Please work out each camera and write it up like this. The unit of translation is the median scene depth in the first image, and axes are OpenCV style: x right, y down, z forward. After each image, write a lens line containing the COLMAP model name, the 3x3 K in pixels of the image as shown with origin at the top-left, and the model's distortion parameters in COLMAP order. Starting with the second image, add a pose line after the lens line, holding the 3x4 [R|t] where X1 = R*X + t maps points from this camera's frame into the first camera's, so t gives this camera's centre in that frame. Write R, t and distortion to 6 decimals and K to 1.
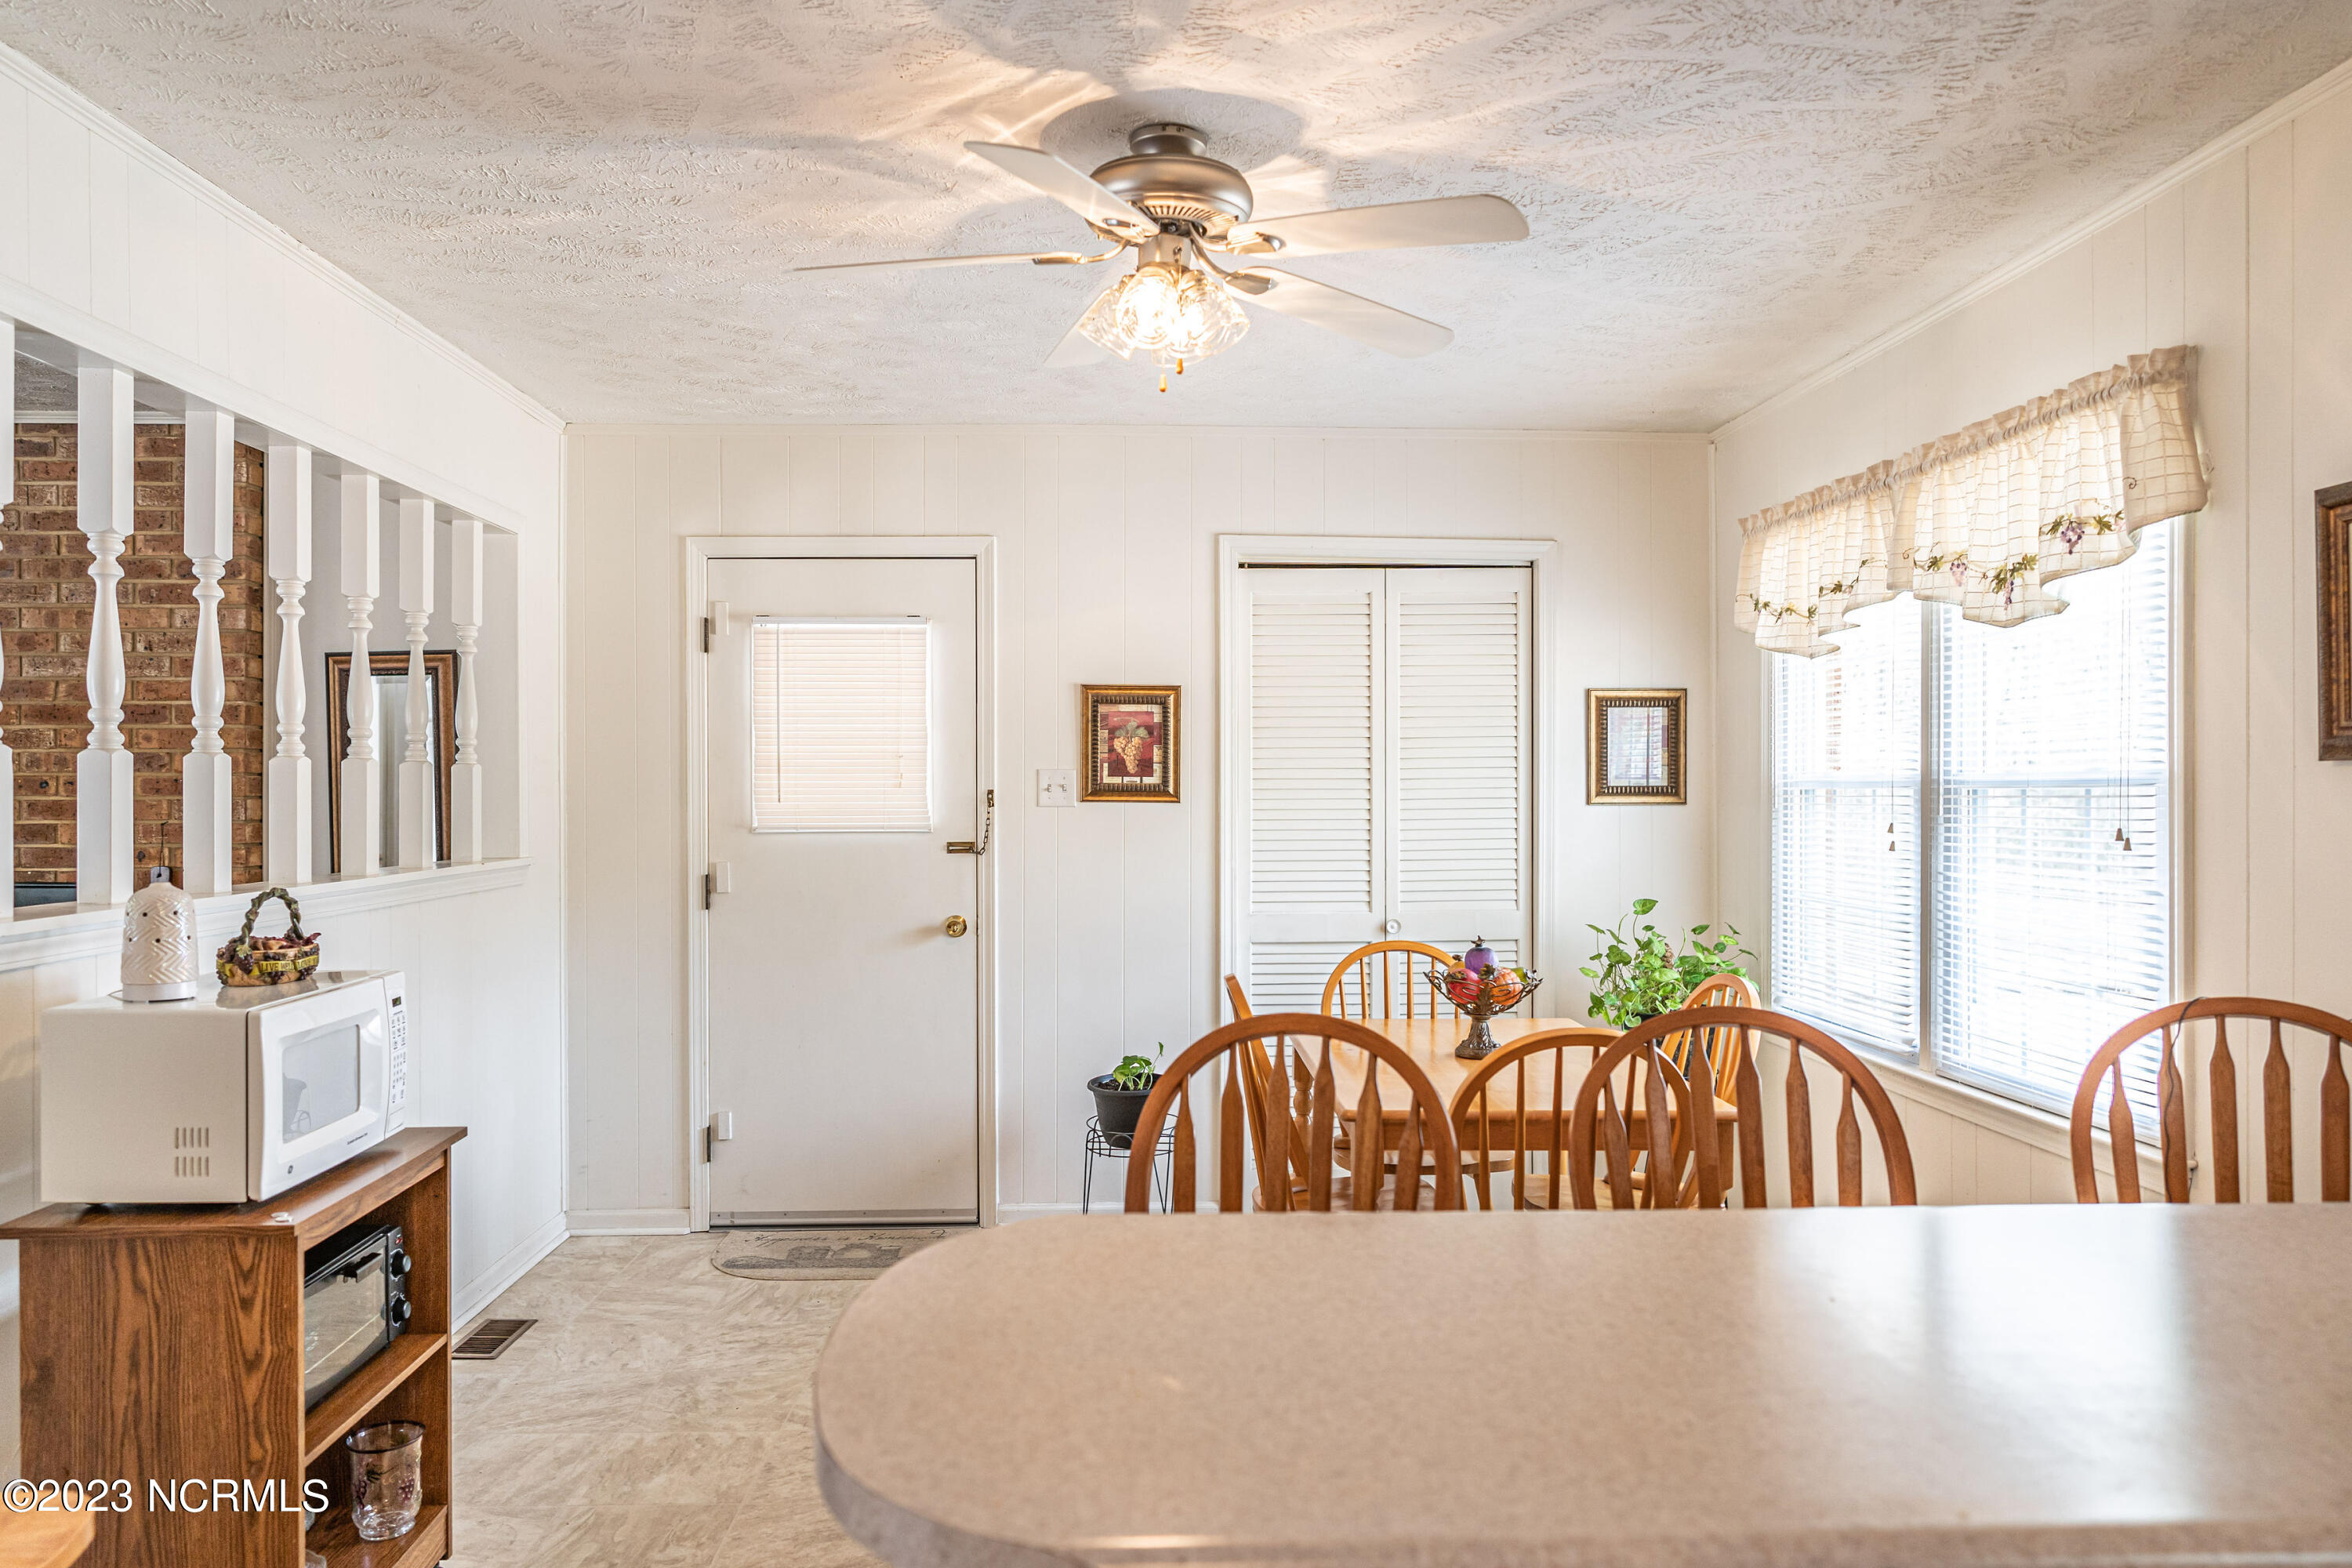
lens RADIAL K [[1566.4, 0, 1161.8], [0, 1566.4, 786.9], [0, 0, 1]] dist [-0.002401, 0.003469]
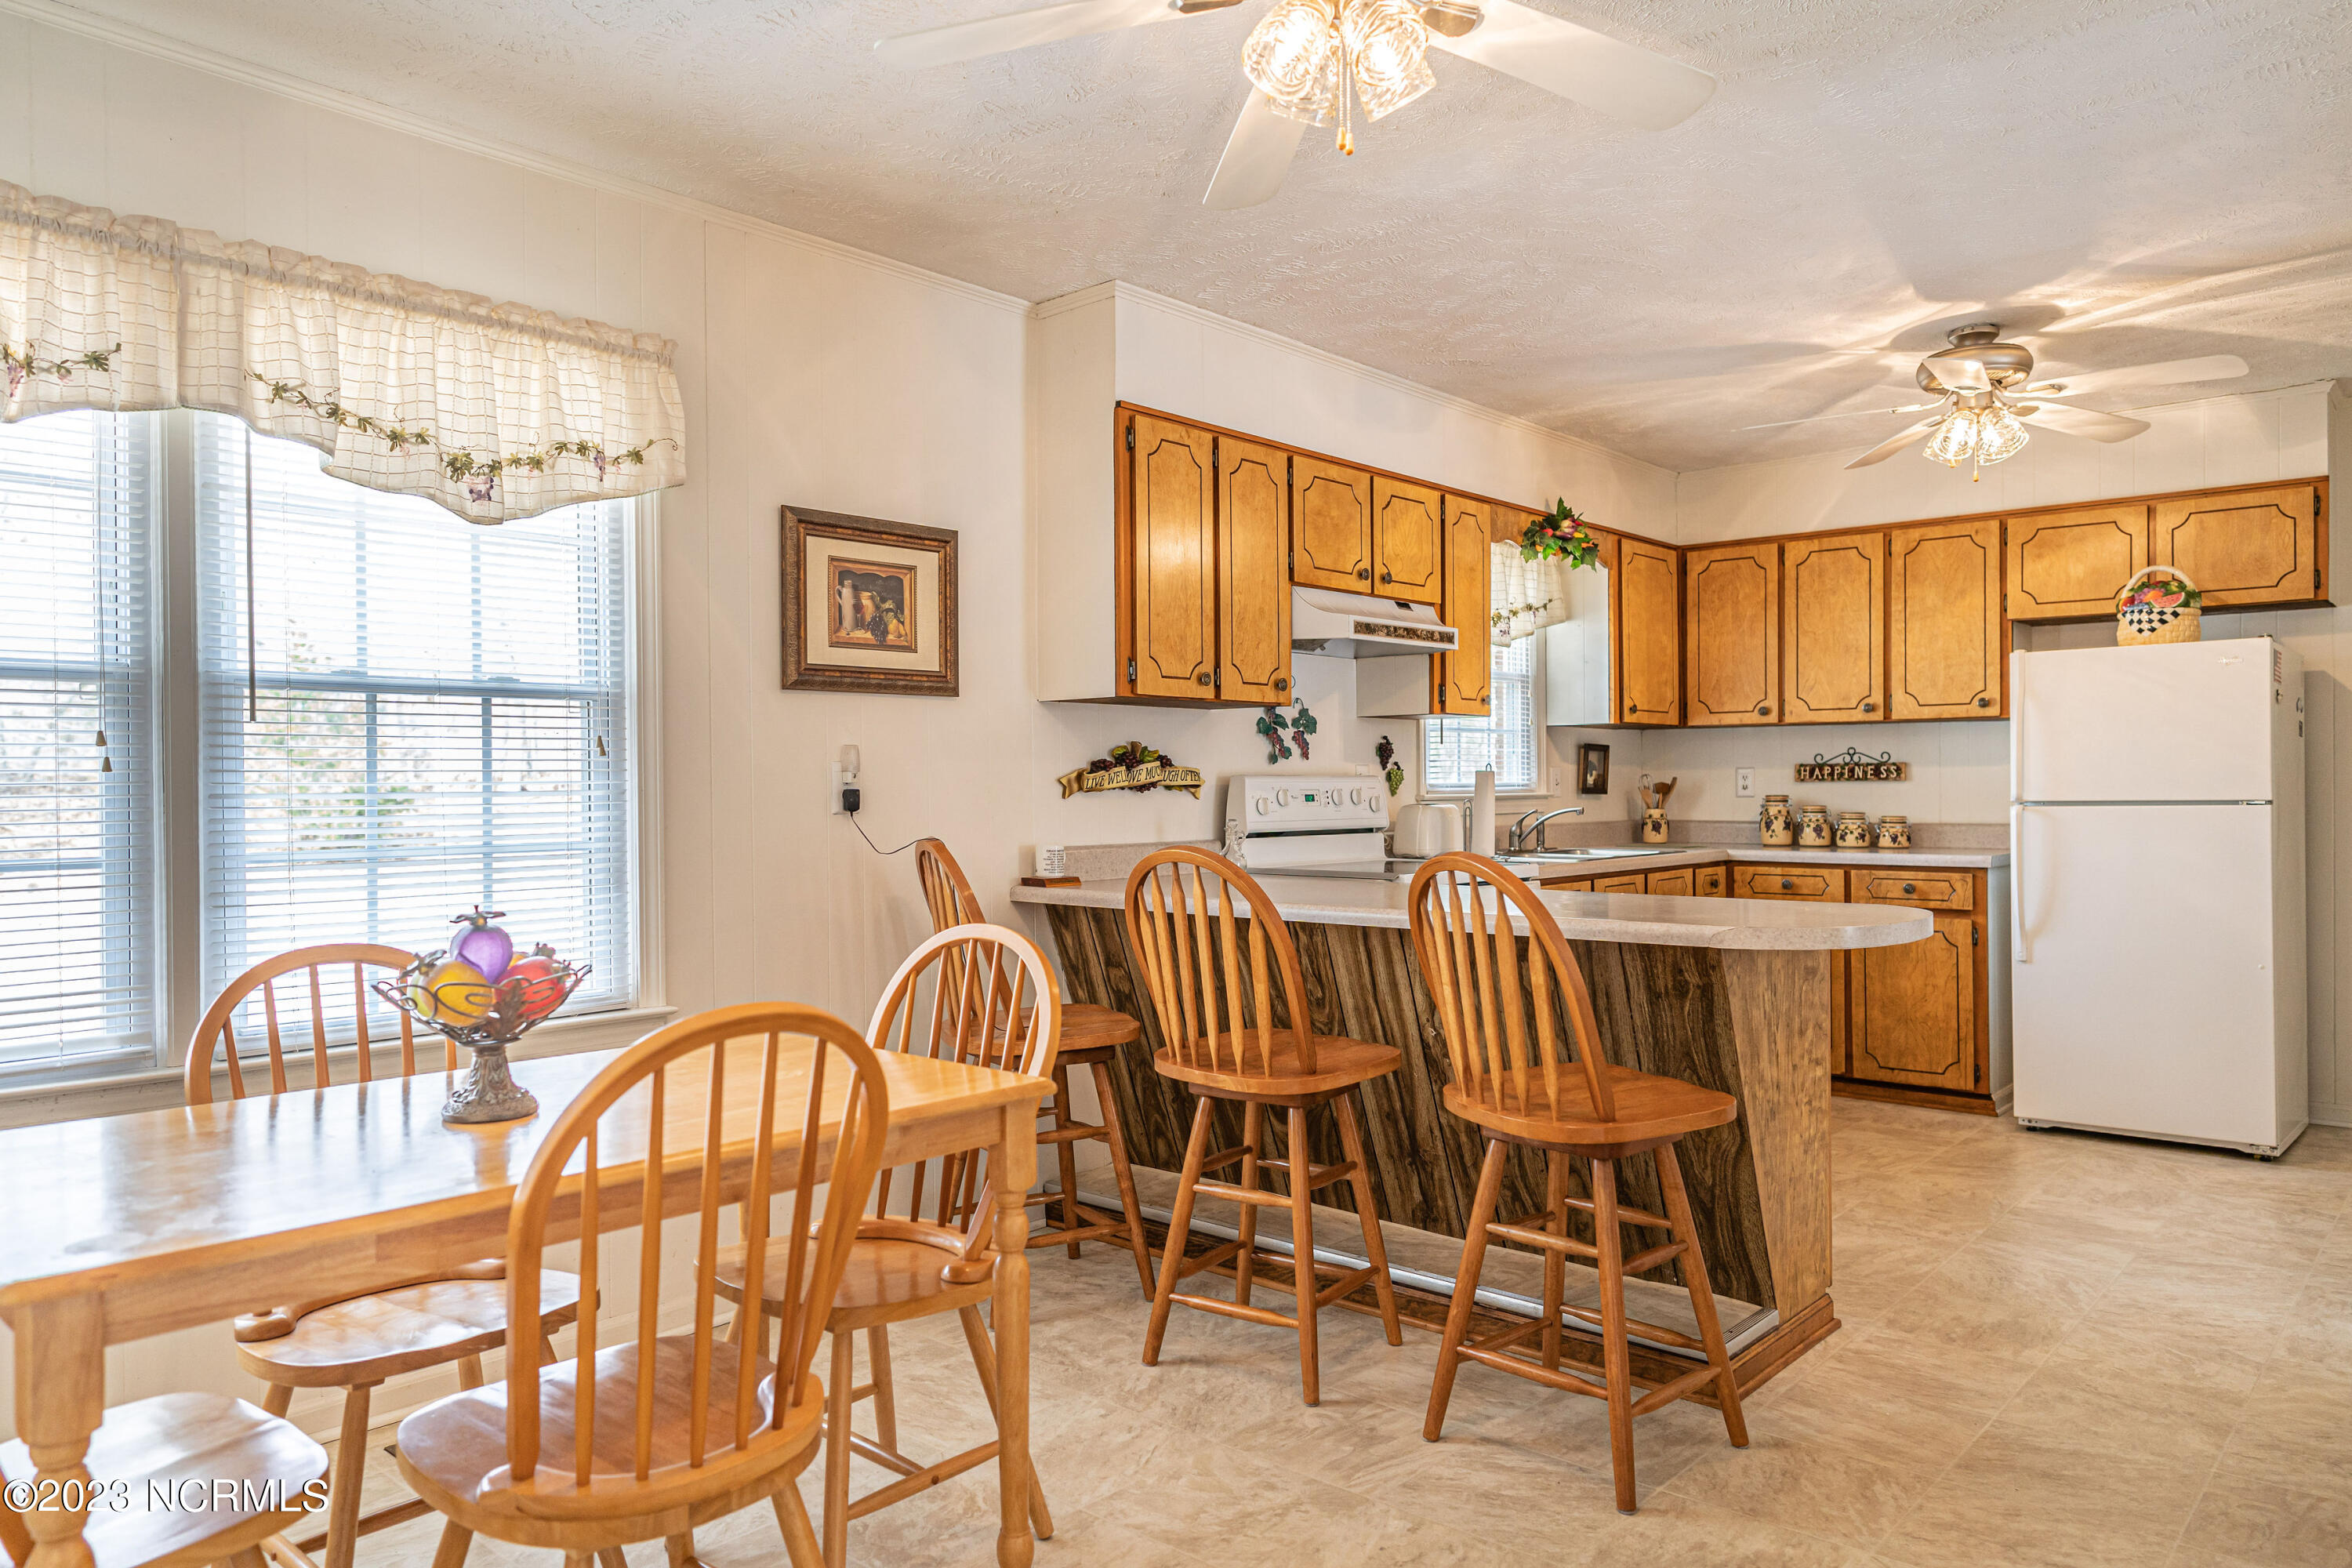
lens RADIAL K [[1581.7, 0, 1176.0], [0, 1581.7, 784.0], [0, 0, 1]] dist [0.000751, 0.004260]
pose [[-0.727953, 0.009449, 0.685562, -0.285158], [0.008893, 0.999951, -0.004340, 0.043016], [-0.685569, 0.002937, -0.728001, 0.951091]]
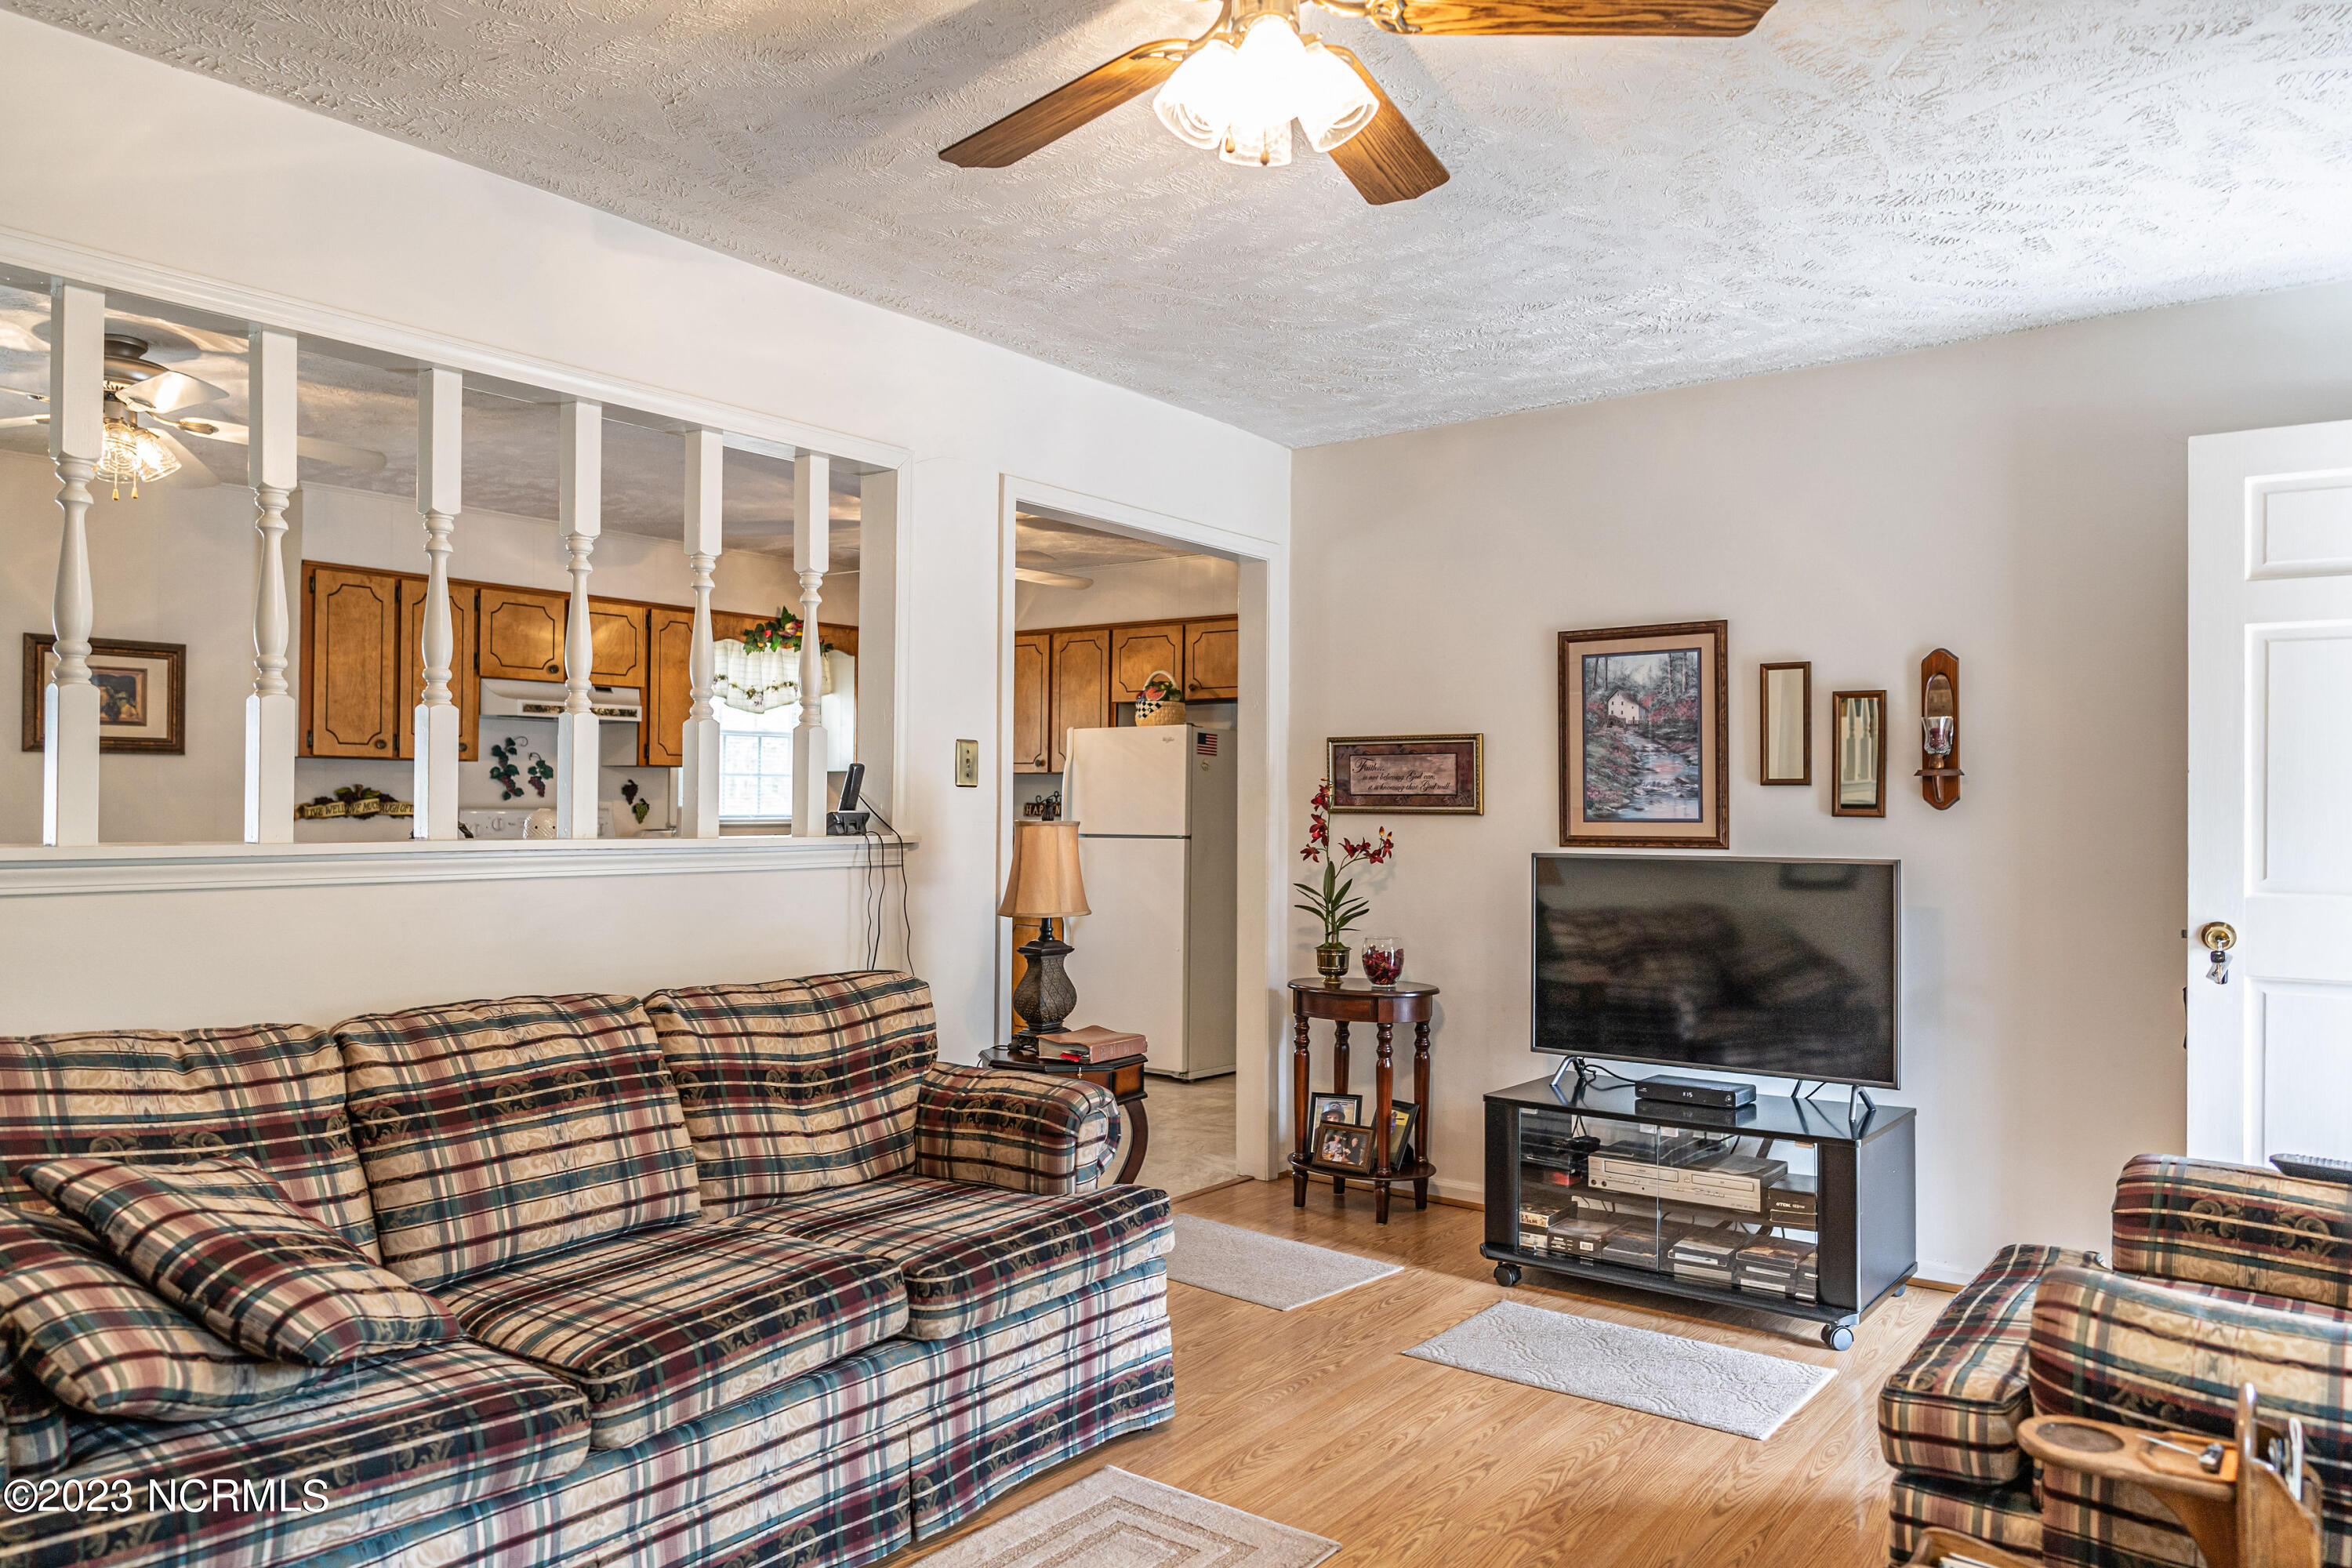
lens RADIAL K [[1581.7, 0, 1176.0], [0, 1581.7, 784.0], [0, 0, 1]] dist [0.000751, 0.004260]
pose [[-0.769888, 0.005015, 0.638159, -1.054939], [-0.005632, 0.999877, -0.014653, 0.028814], [-0.638154, -0.014875, -0.769765, 0.884264]]
